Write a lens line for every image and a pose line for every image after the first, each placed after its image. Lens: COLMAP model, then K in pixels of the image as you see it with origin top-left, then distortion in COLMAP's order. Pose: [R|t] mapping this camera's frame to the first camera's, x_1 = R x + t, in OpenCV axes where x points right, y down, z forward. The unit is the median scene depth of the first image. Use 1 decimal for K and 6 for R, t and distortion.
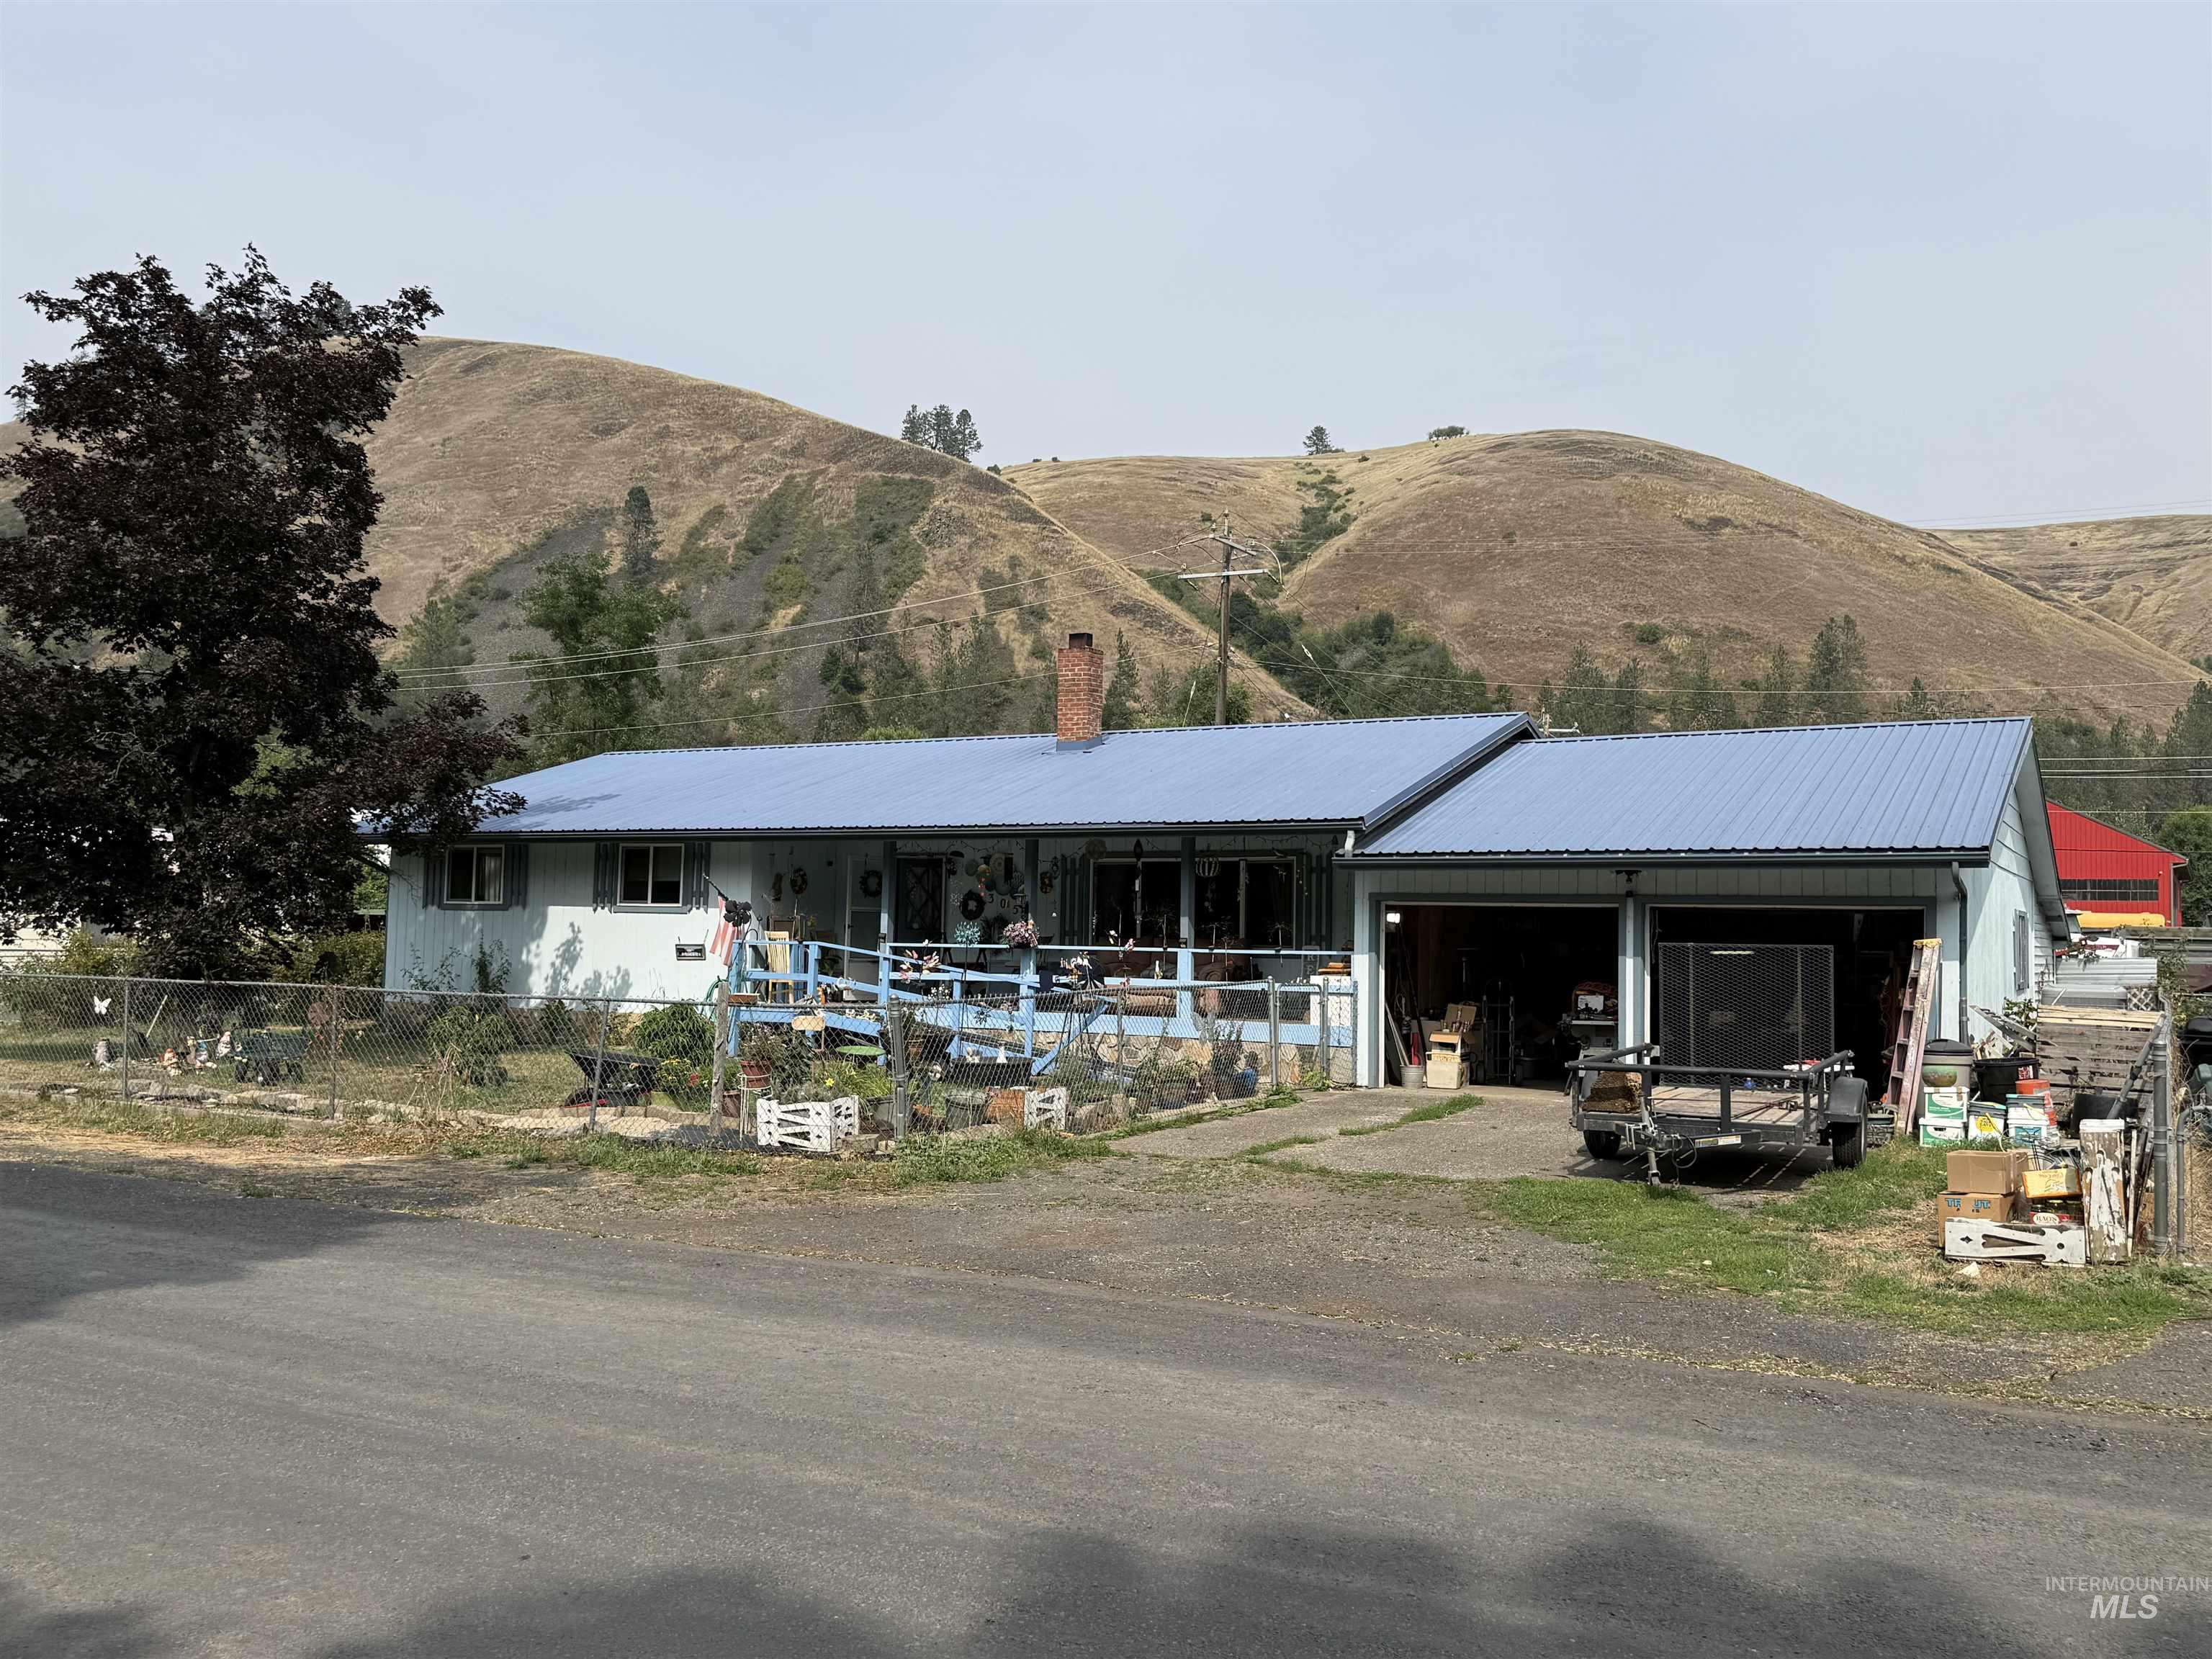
lens RADIAL K [[1854.3, 0, 1106.0], [0, 1854.3, 829.5], [0, 0, 1]] dist [0.006749, 0.000855]
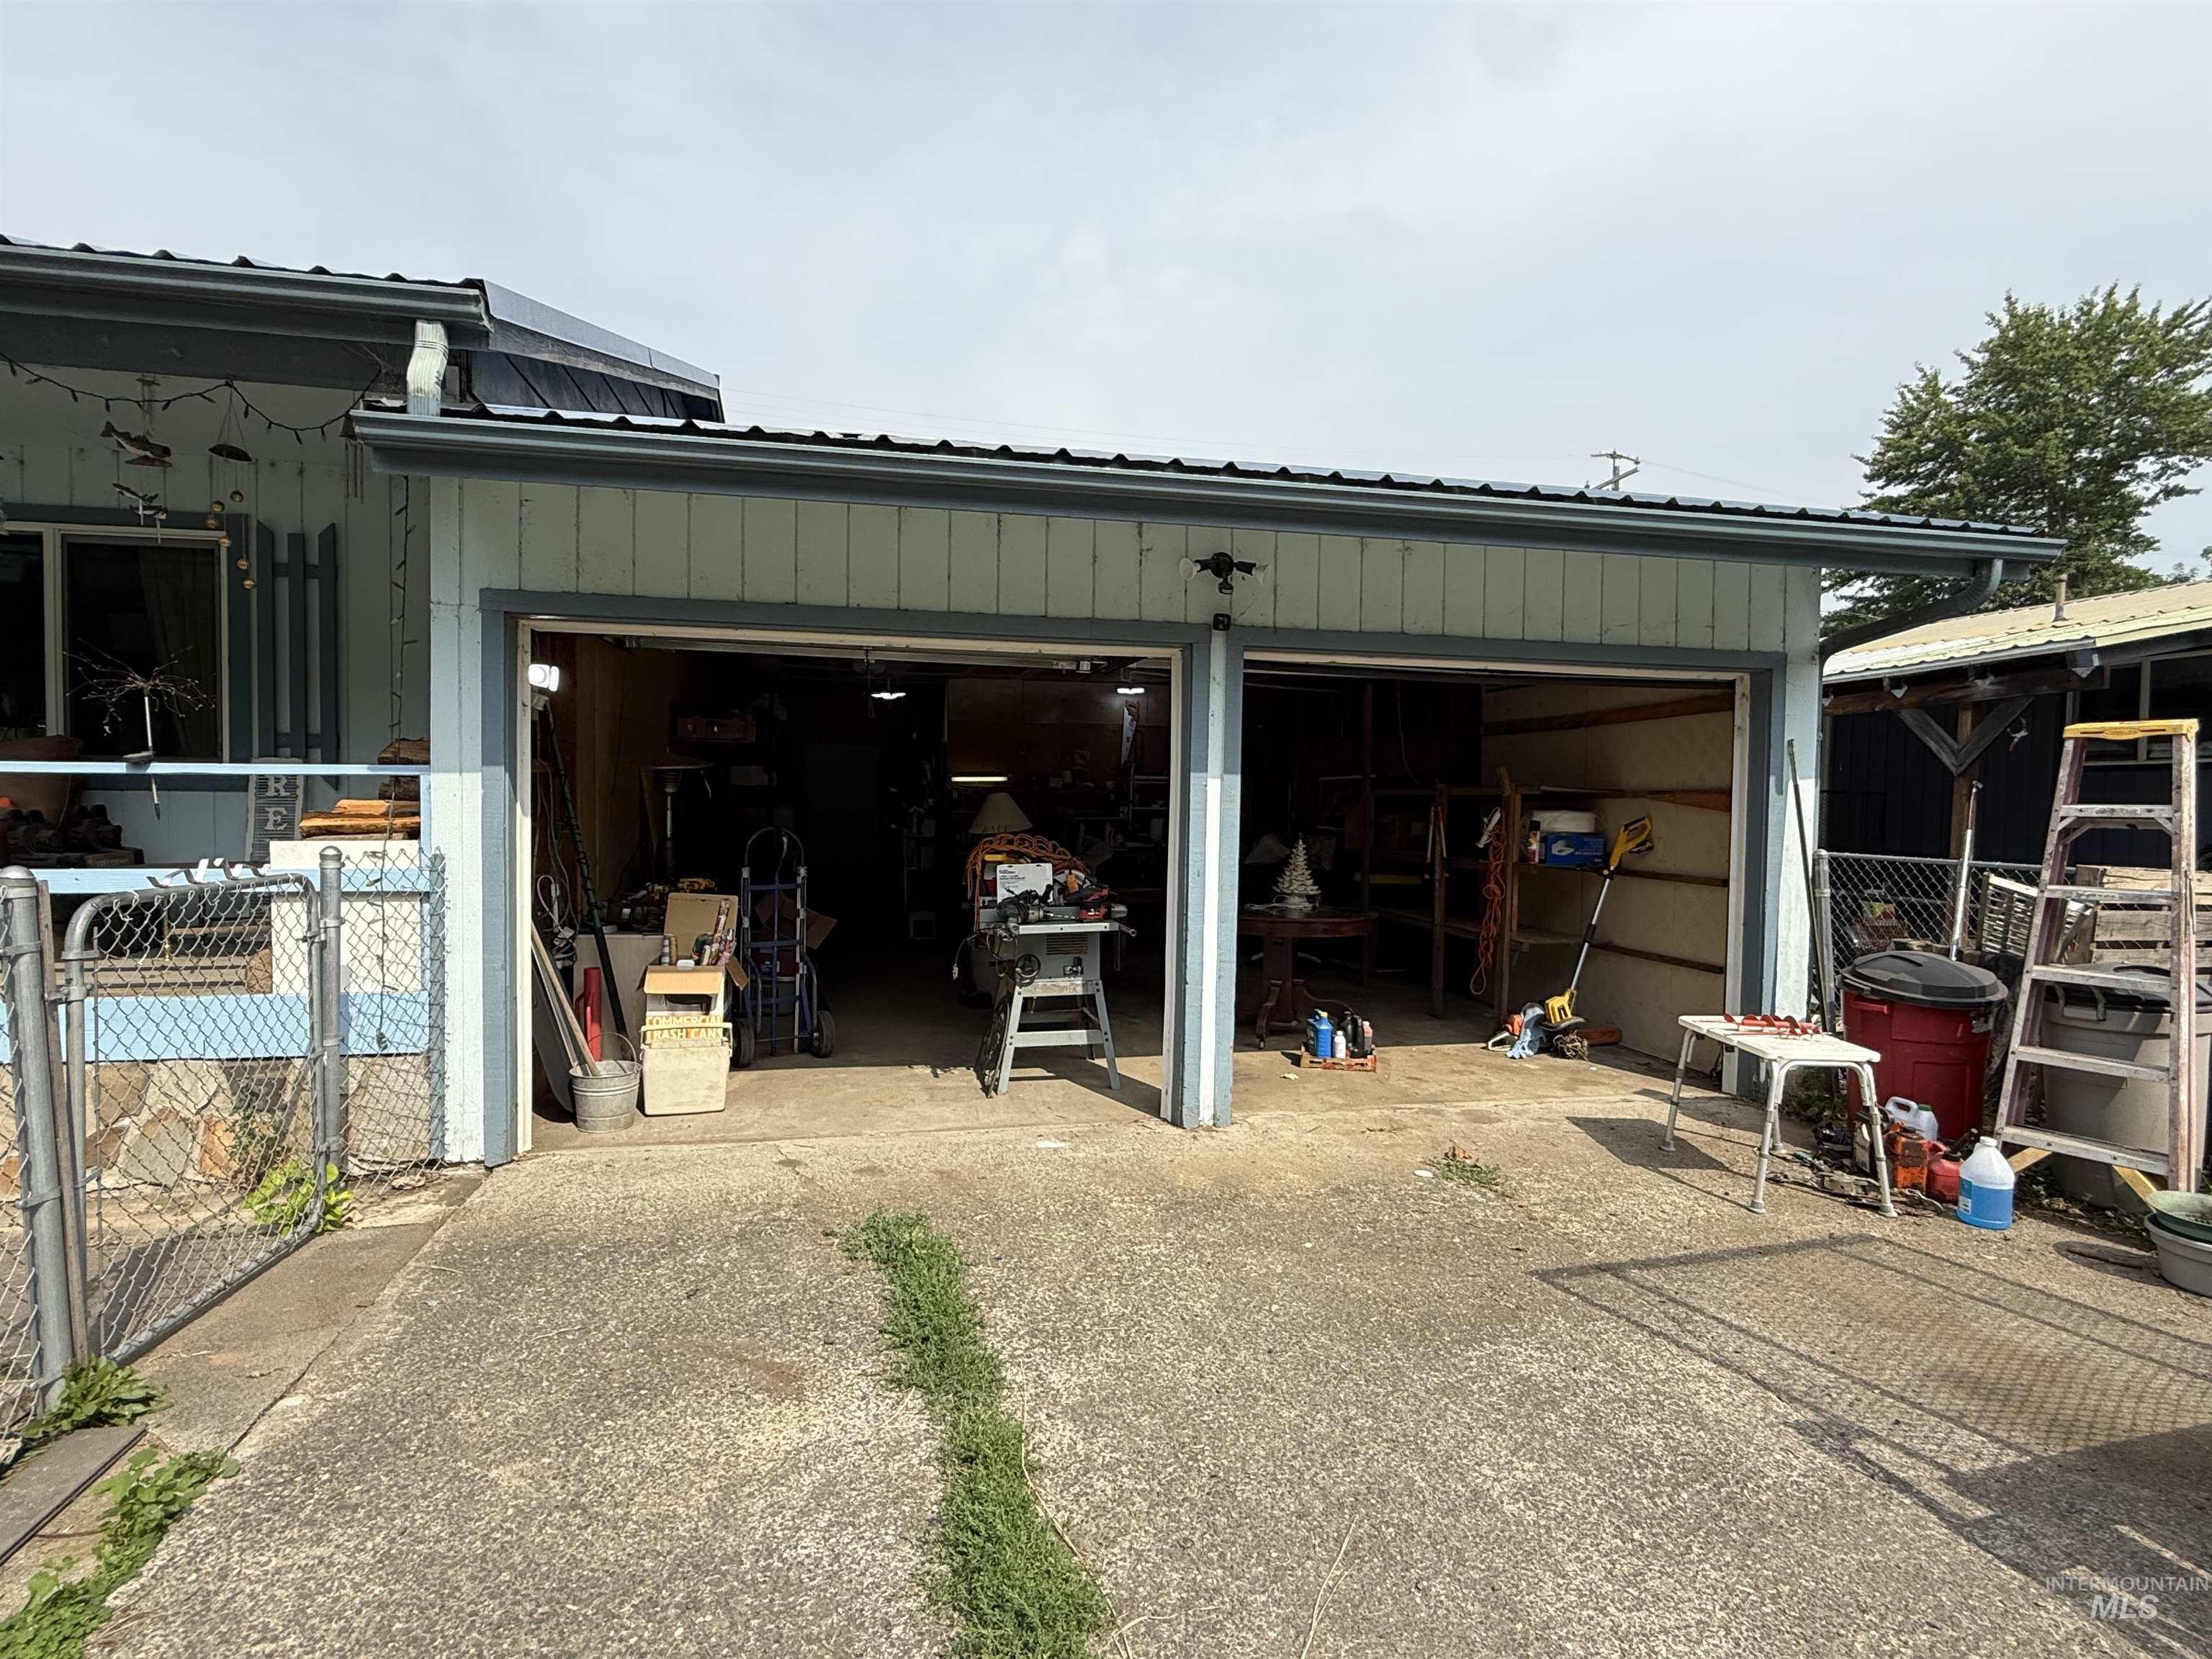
lens RADIAL K [[1139.5, 0, 1106.0], [0, 1139.5, 829.5], [0, 0, 1]] dist [0.000819, 0.000290]
pose [[0.747081, -0.026384, 0.664209, 0.088375], [-0.034709, 0.996301, 0.078615, 0.057034], [-0.663826, -0.081786, 0.743402, 0.767136]]
